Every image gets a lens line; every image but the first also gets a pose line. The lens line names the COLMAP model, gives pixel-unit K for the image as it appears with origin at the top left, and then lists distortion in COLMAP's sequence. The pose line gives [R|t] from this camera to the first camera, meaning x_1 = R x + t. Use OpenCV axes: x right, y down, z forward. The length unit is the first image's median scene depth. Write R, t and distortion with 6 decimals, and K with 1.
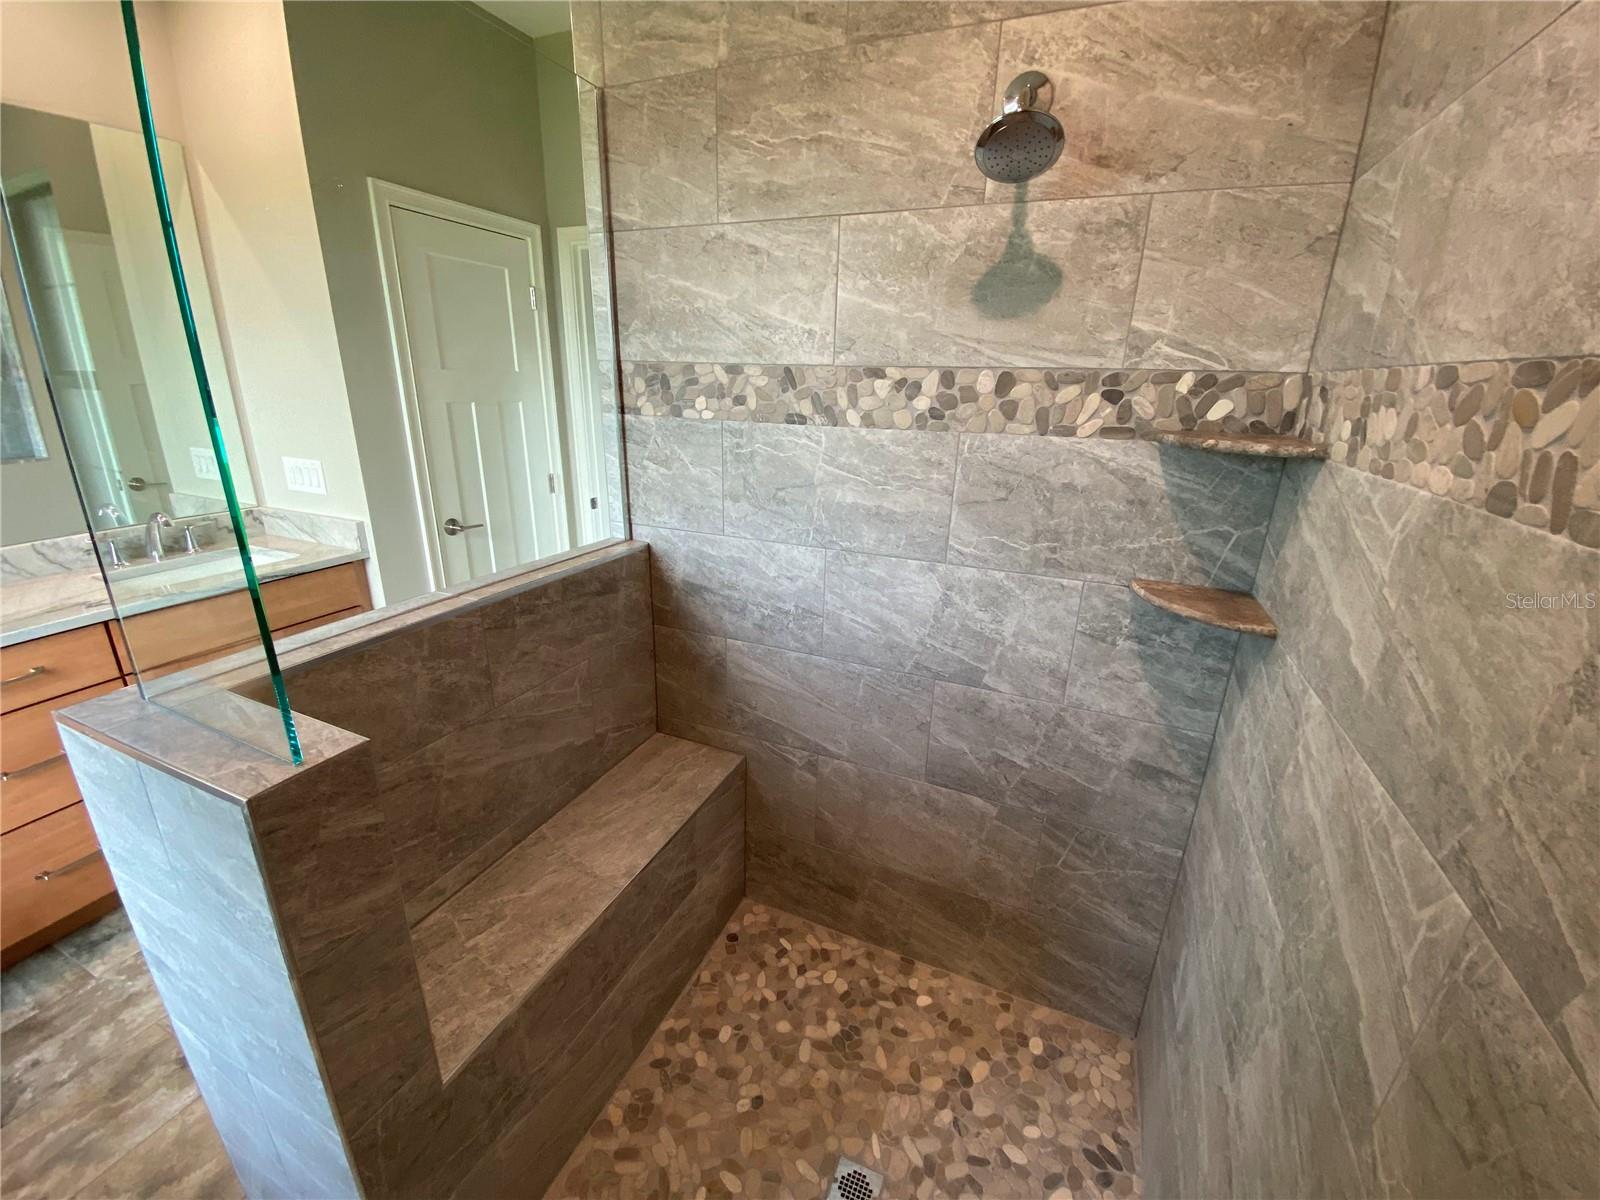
lens RADIAL K [[648.0, 0, 803.5], [0, 648.0, 588.6], [0, 0, 1]] dist [0.012459, -0.014078]
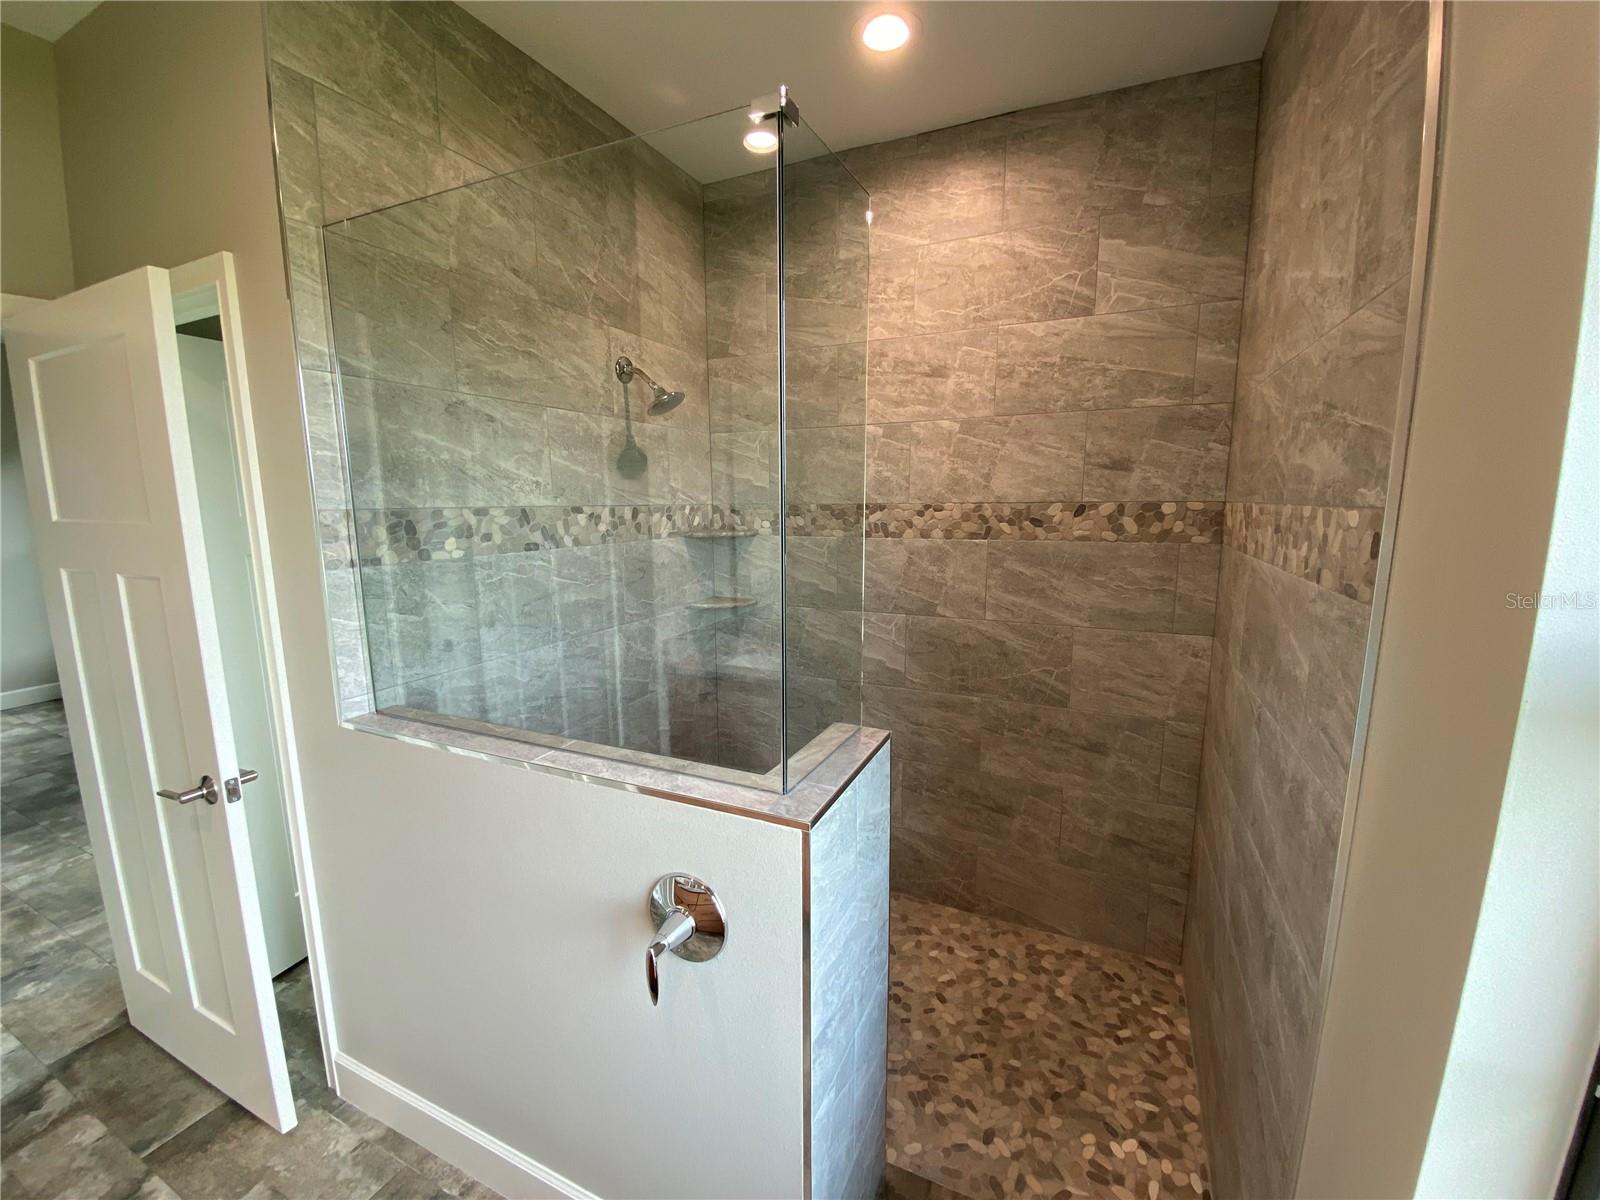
lens RADIAL K [[648.0, 0, 802.8], [0, 648.0, 604.4], [0, 0, 1]] dist [0.012459, -0.014078]
pose [[0.037825, -0.186954, 0.981640, -1.330434], [0.306775, 0.937080, 0.166647, -0.216640], [-0.951030, 0.294839, 0.092798, 0.430576]]
